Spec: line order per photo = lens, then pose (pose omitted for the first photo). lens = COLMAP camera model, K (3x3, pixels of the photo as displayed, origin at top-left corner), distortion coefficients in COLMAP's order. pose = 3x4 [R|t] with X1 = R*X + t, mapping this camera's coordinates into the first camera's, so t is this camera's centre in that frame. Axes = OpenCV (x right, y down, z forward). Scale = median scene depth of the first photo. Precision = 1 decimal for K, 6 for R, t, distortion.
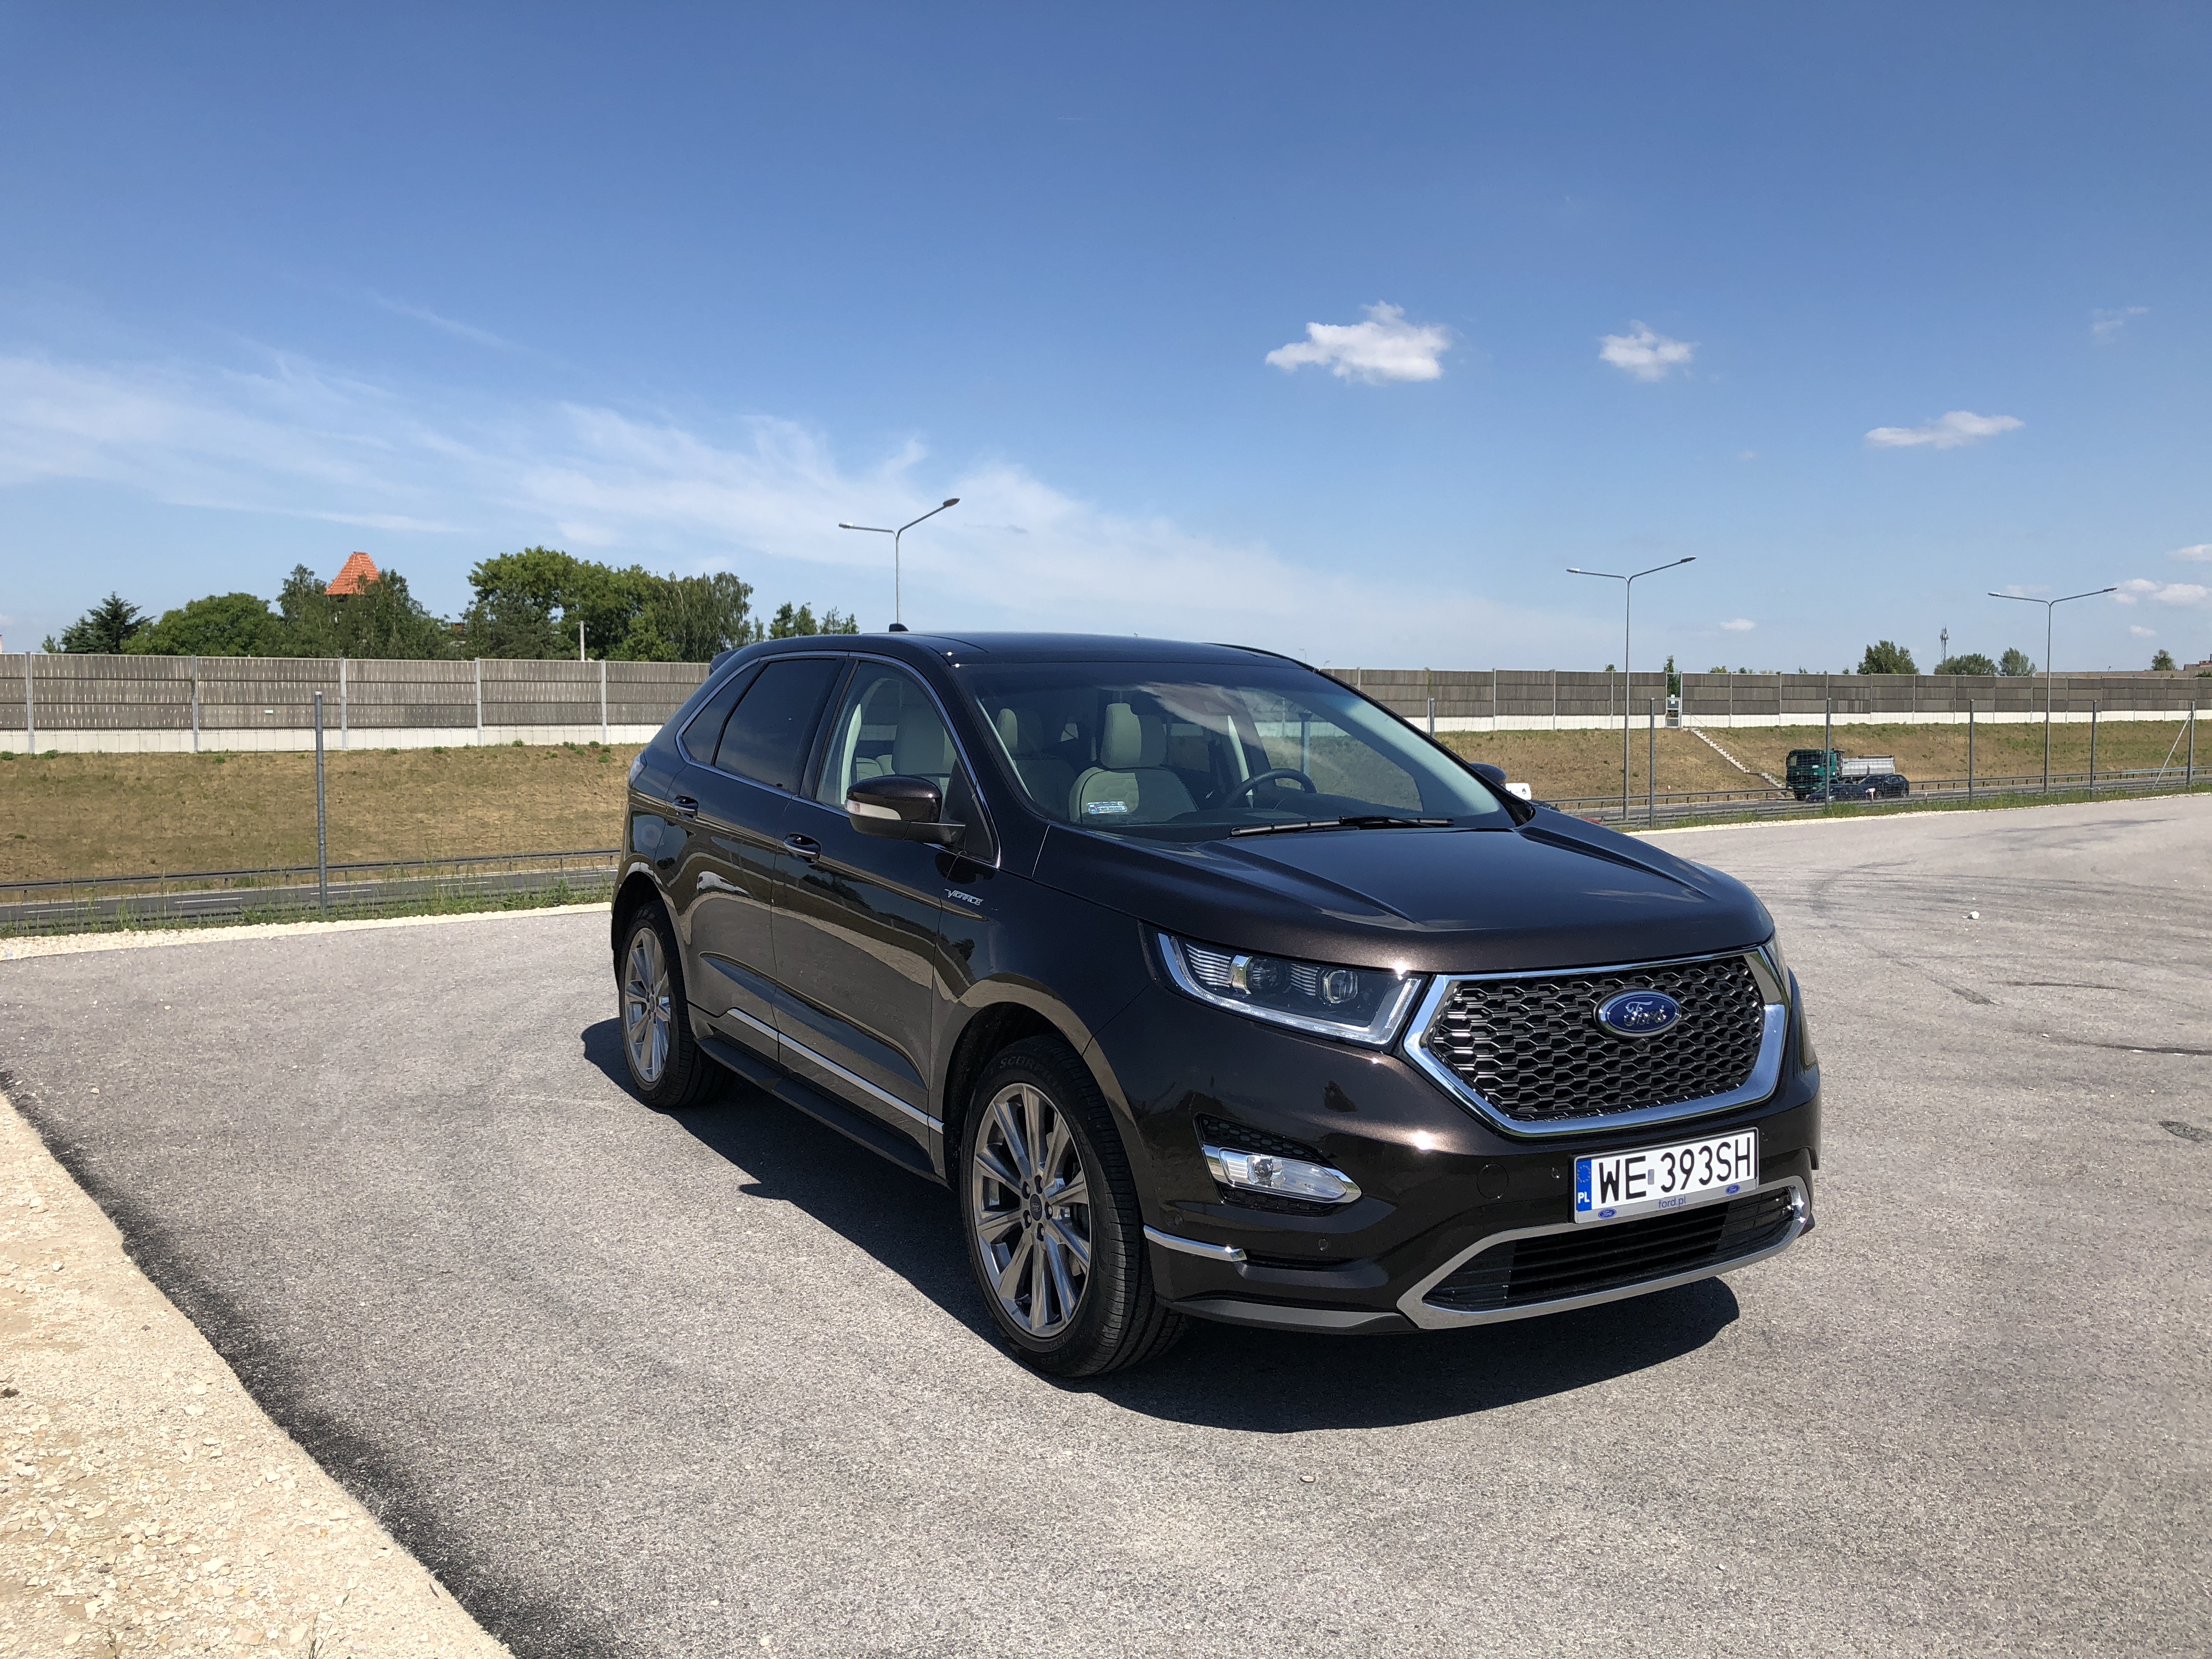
lens RADIAL K [[1786.0, 0, 1110.2], [0, 1786.0, 787.3], [0, 0, 1]] dist [0.005438, 0.002226]
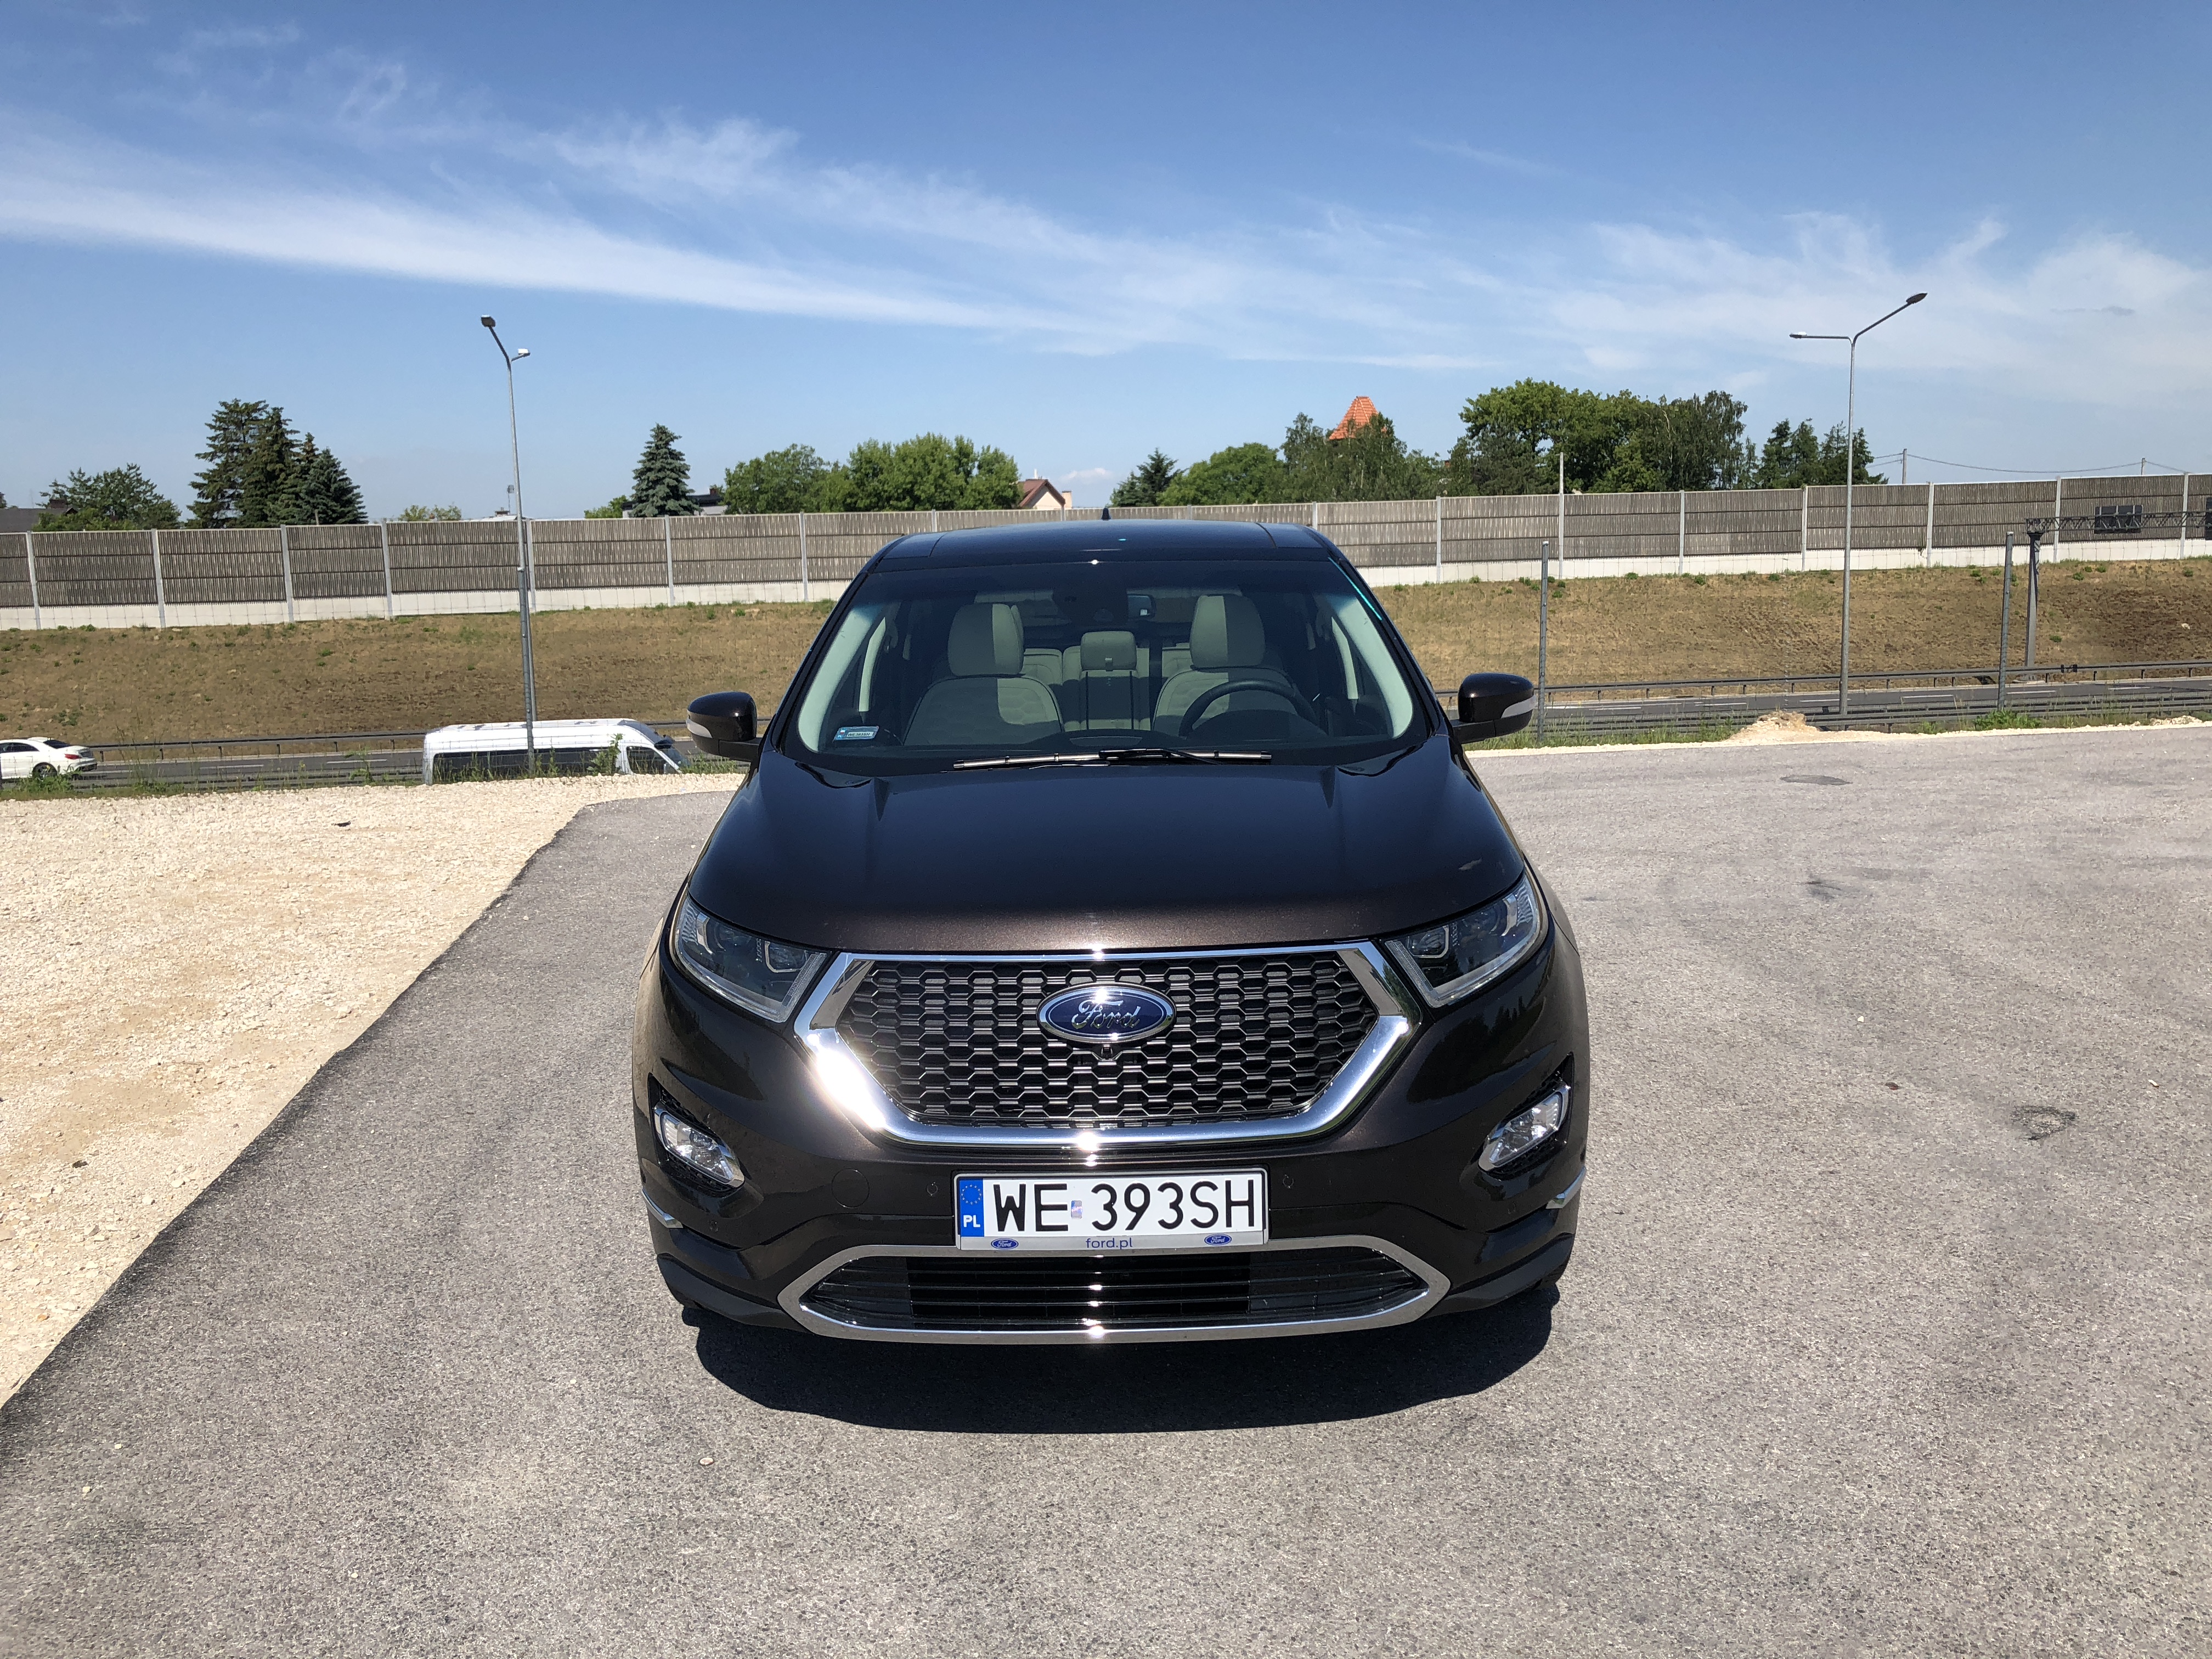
lens RADIAL K [[1800.3, 0, 1108.2], [0, 1800.3, 784.1], [0, 0, 1]] dist [0.009714, 0.004319]
pose [[0.856373, 0.041870, -0.514657, 0.633529], [0.005159, 0.995964, 0.089611, -0.048333], [0.516332, -0.079395, 0.852701, 0.258432]]
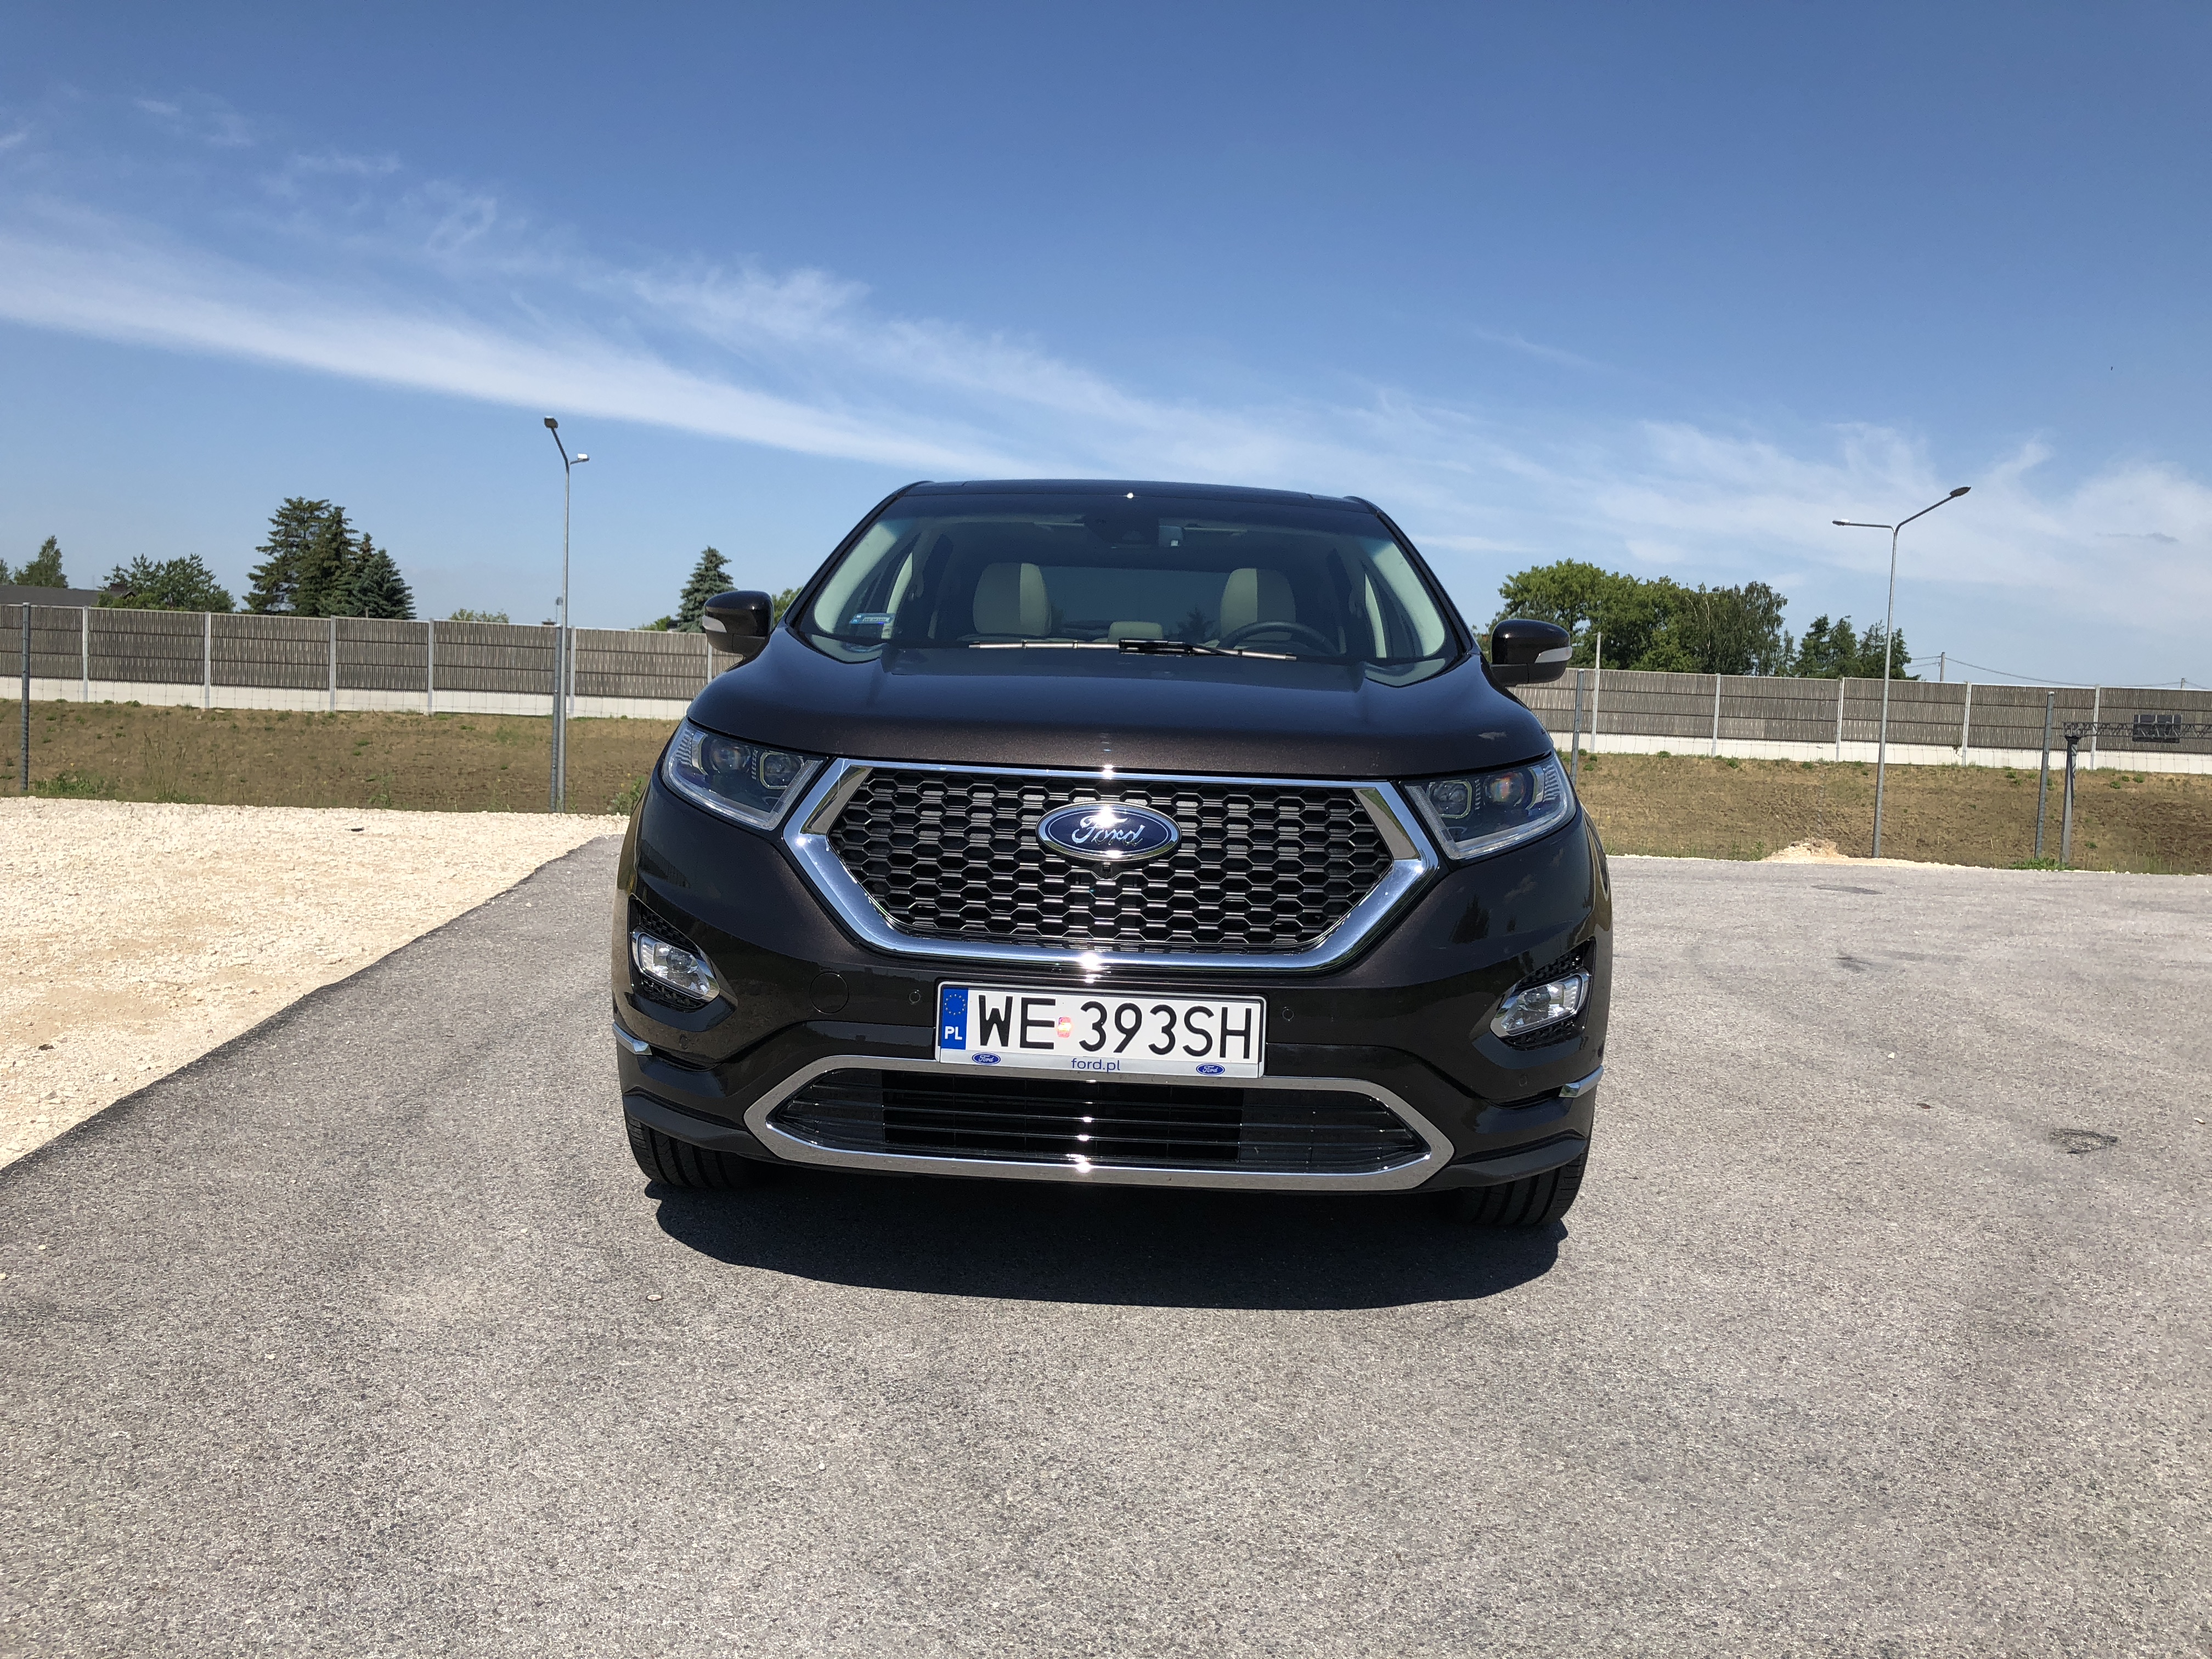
lens RADIAL K [[1801.4, 0, 1100.7], [0, 1801.4, 795.4], [0, 0, 1]] dist [0.010514, 0.001693]
pose [[0.844025, 0.057613, -0.533200, 0.629982], [-0.060062, 0.998113, 0.012772, 0.088594], [0.532930, 0.021245, 0.845893, 0.280633]]
